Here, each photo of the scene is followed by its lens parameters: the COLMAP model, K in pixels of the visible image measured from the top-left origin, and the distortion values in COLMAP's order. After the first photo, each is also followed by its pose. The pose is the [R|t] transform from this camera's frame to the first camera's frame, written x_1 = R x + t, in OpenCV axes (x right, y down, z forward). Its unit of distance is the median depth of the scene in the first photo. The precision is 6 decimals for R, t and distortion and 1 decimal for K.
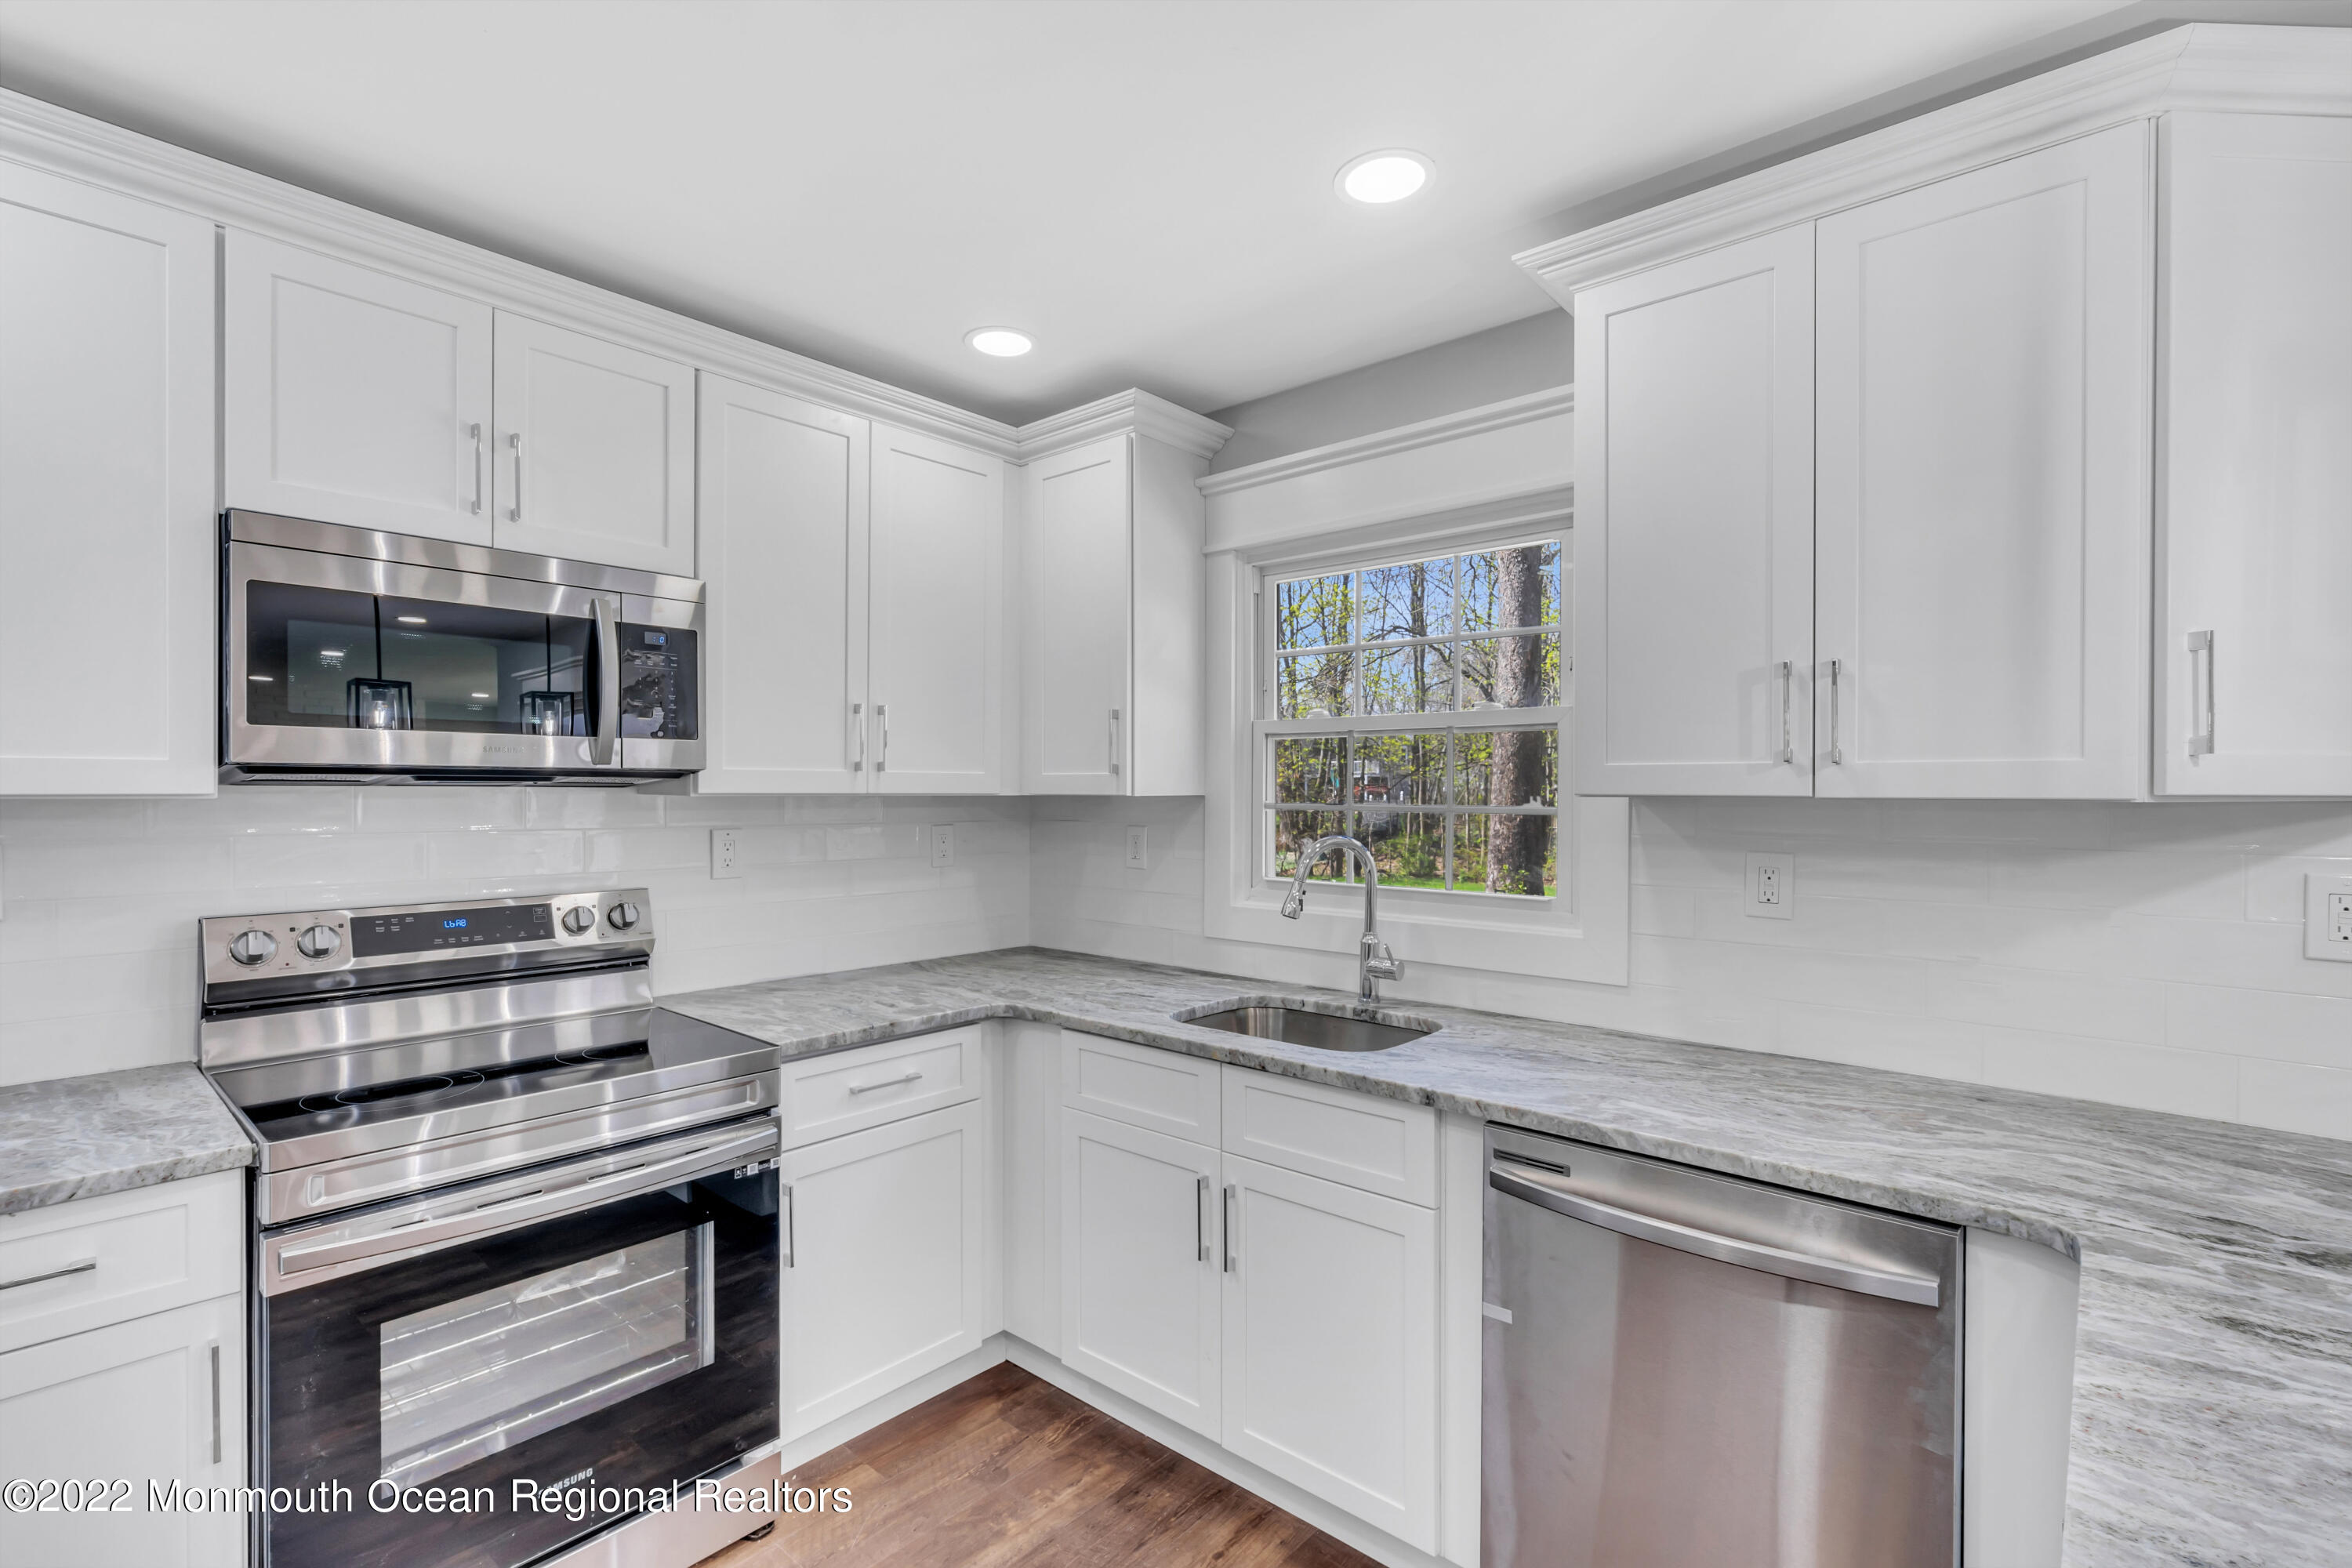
lens RADIAL K [[1056.2, 0, 1165.0], [0, 1056.2, 792.7], [0, 0, 1]] dist [-0.004305, 0.001215]
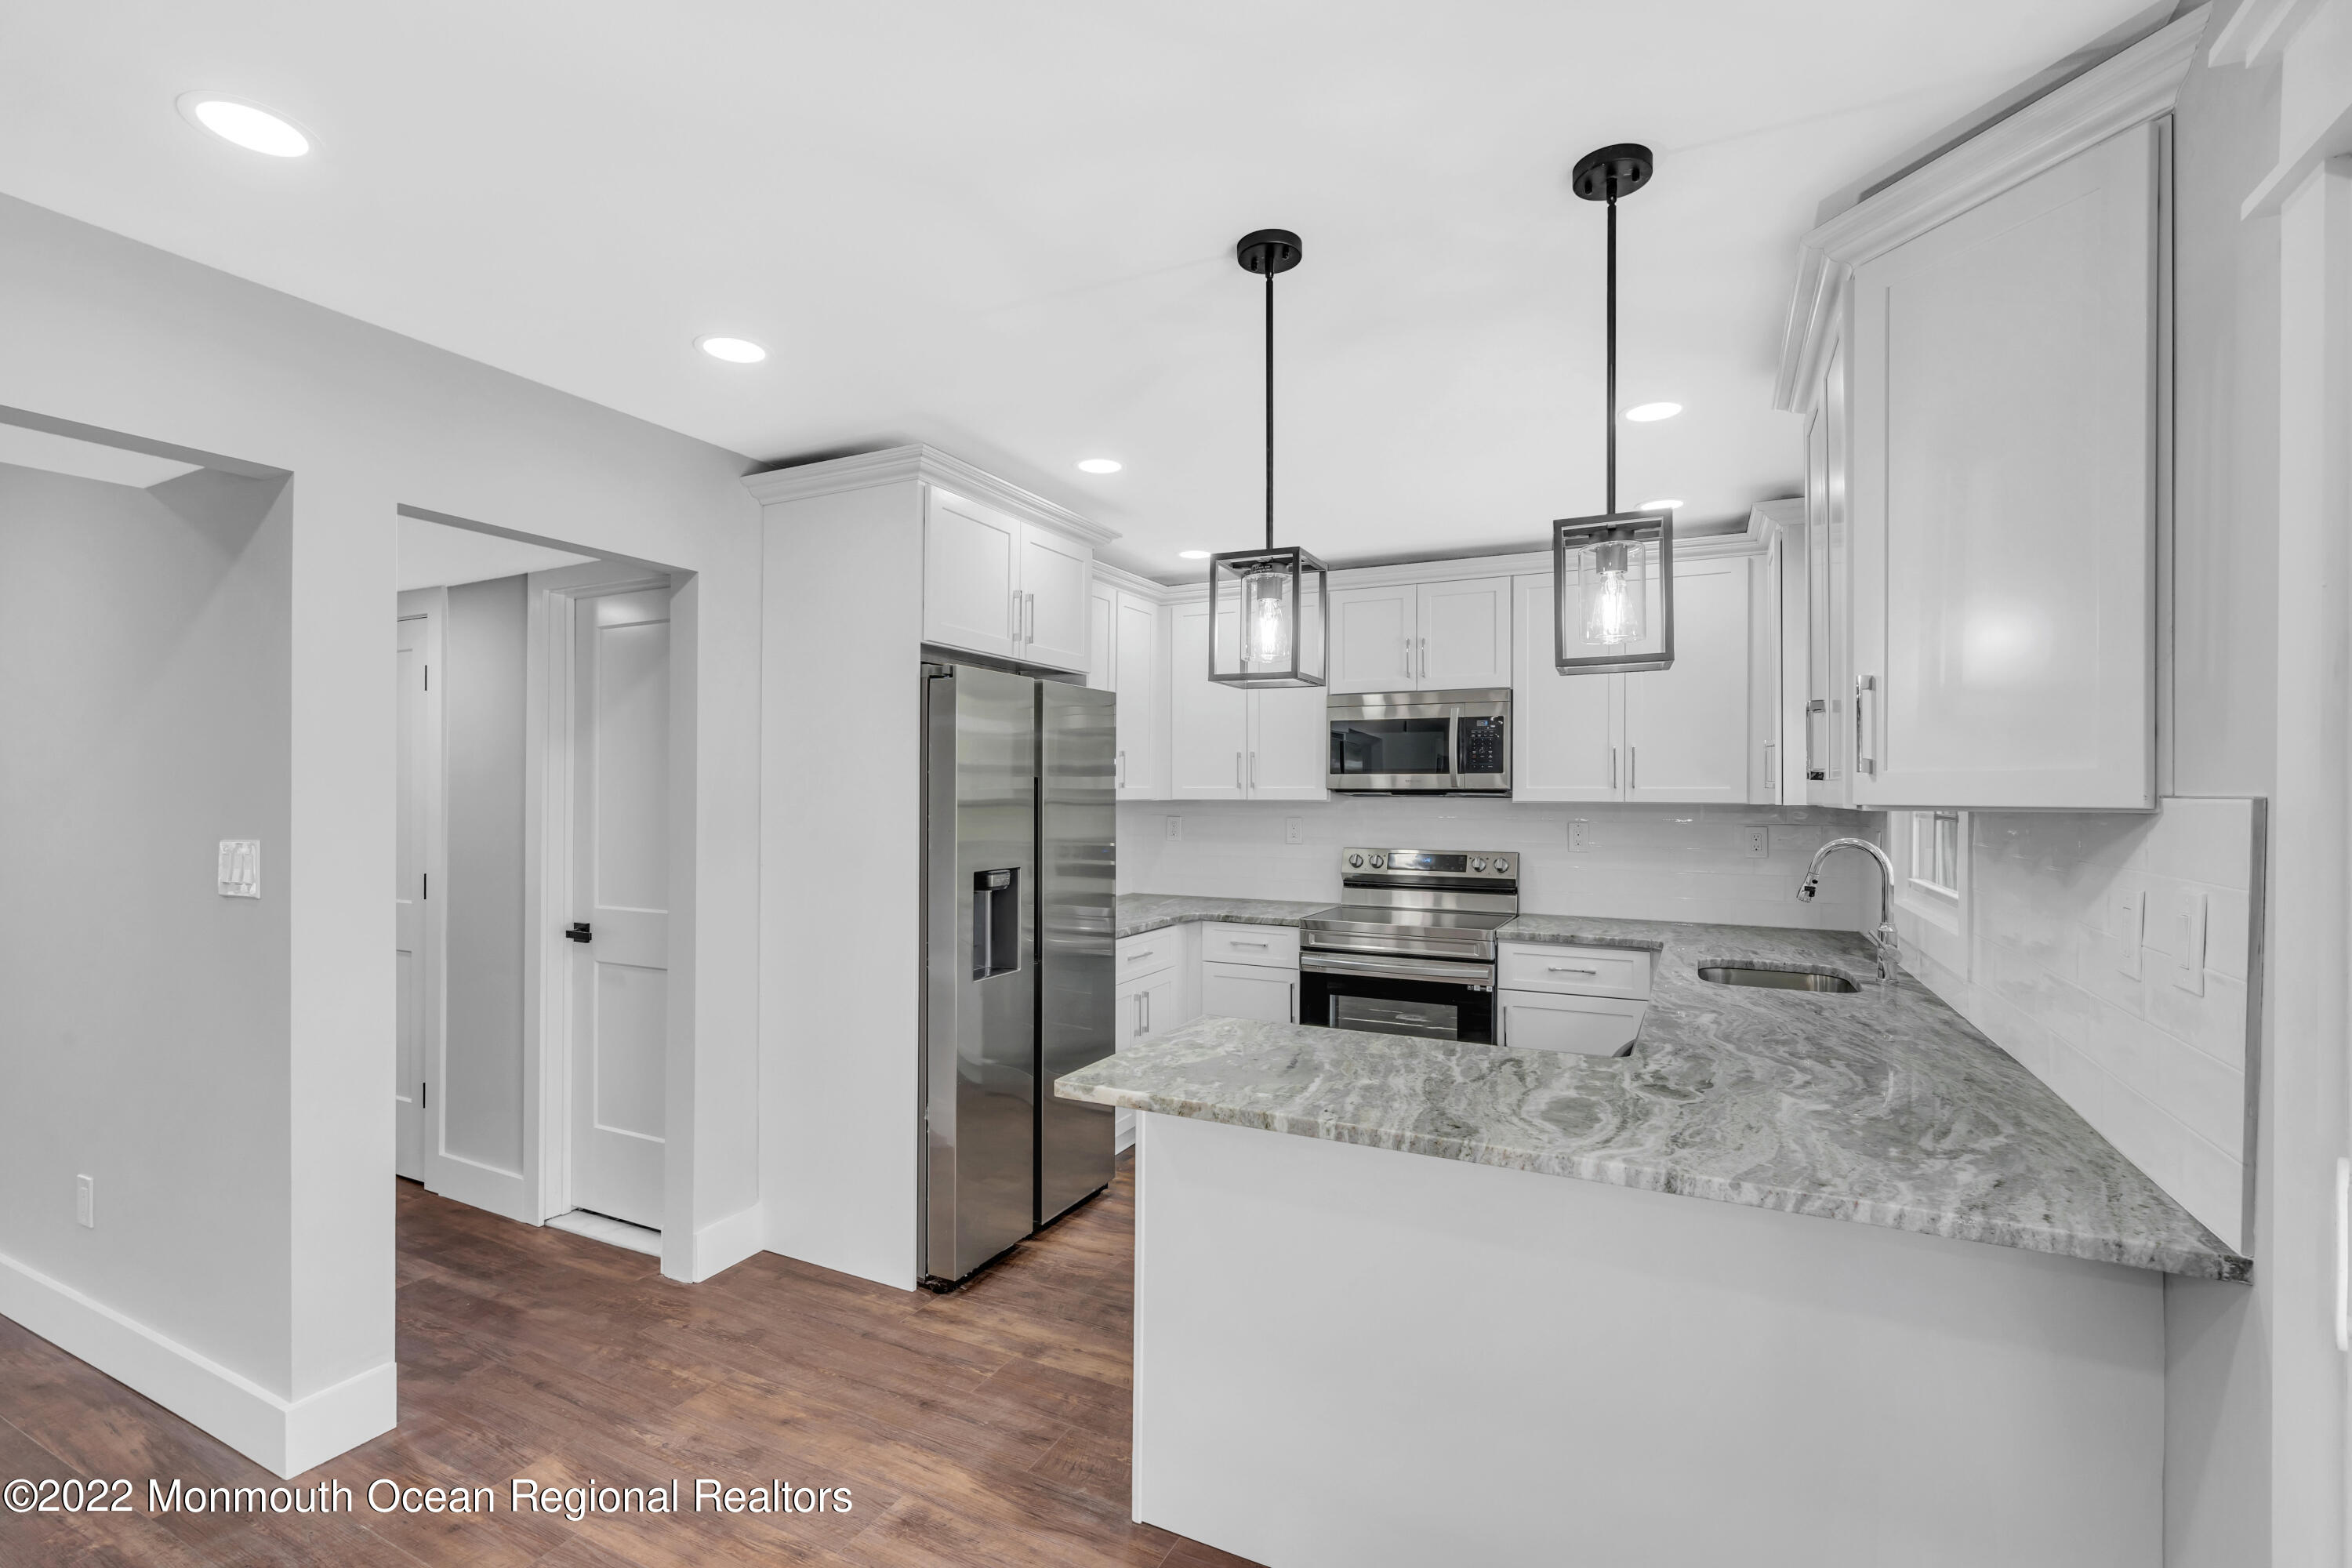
lens RADIAL K [[1056.2, 0, 1165.0], [0, 1056.2, 792.7], [0, 0, 1]] dist [-0.004305, 0.001215]
pose [[0.256515, -0.003338, -0.966535, 1.532506], [-0.005445, 0.999973, -0.004899, -0.001643], [0.966525, 0.006519, 0.256490, -0.101684]]
